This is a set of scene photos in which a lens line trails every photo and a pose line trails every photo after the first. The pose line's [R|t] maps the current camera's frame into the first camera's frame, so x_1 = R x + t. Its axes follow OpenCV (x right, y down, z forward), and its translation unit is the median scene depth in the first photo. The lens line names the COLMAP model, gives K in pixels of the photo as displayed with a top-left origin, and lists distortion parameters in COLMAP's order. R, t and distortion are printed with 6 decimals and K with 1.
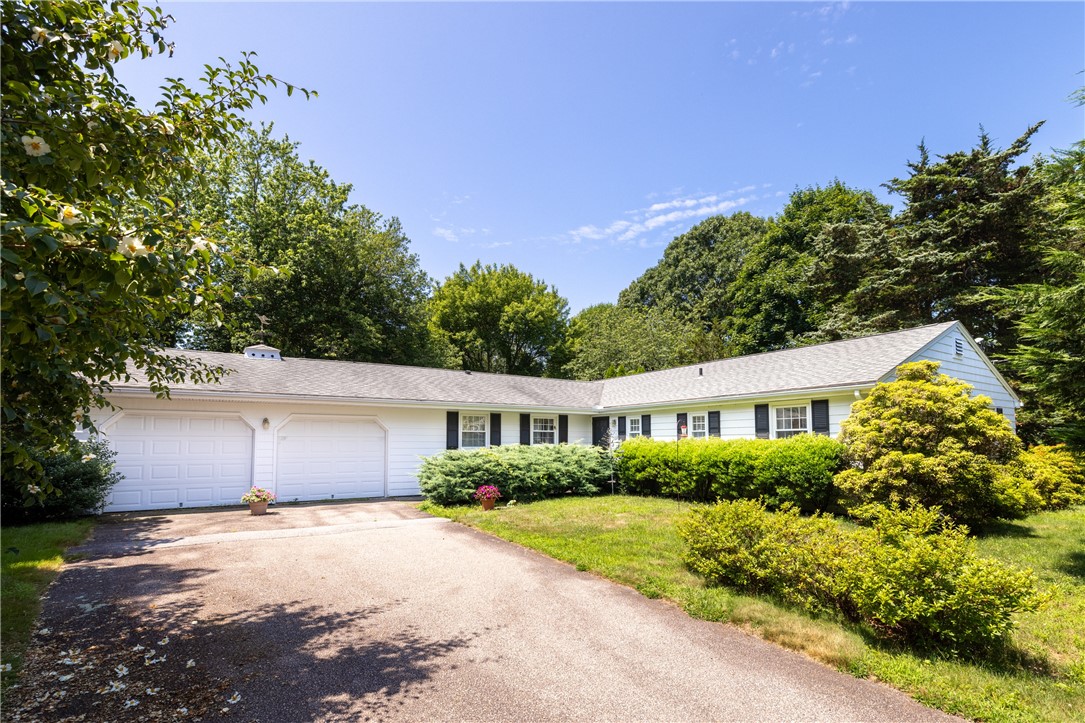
lens RADIAL K [[501.3, 0, 566.9], [0, 501.3, 408.2], [0, 0, 1]] dist [0.002395, 0.001299]
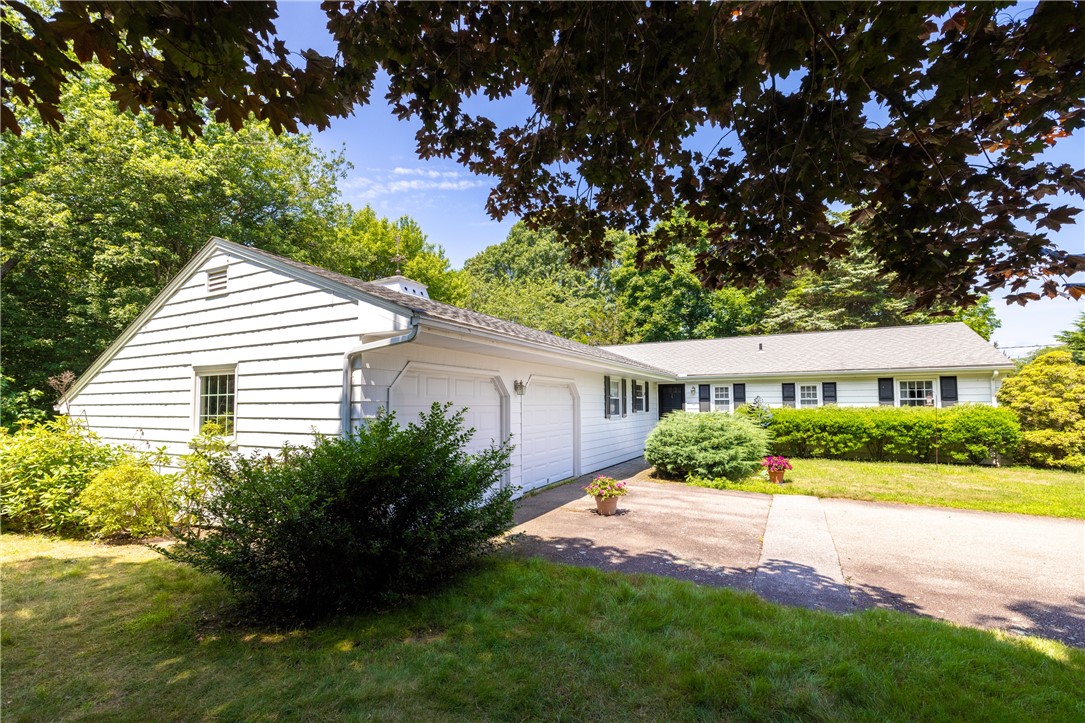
lens RADIAL K [[487.9, 0, 522.4], [0, 487.9, 385.7], [0, 0, 1]] dist [0.002282, -0.000538]
pose [[0.887955, 0.018974, 0.459540, -0.672114], [-0.030141, 0.999402, 0.016975, 0.012805], [-0.458943, -0.028924, 0.887995, 0.251465]]
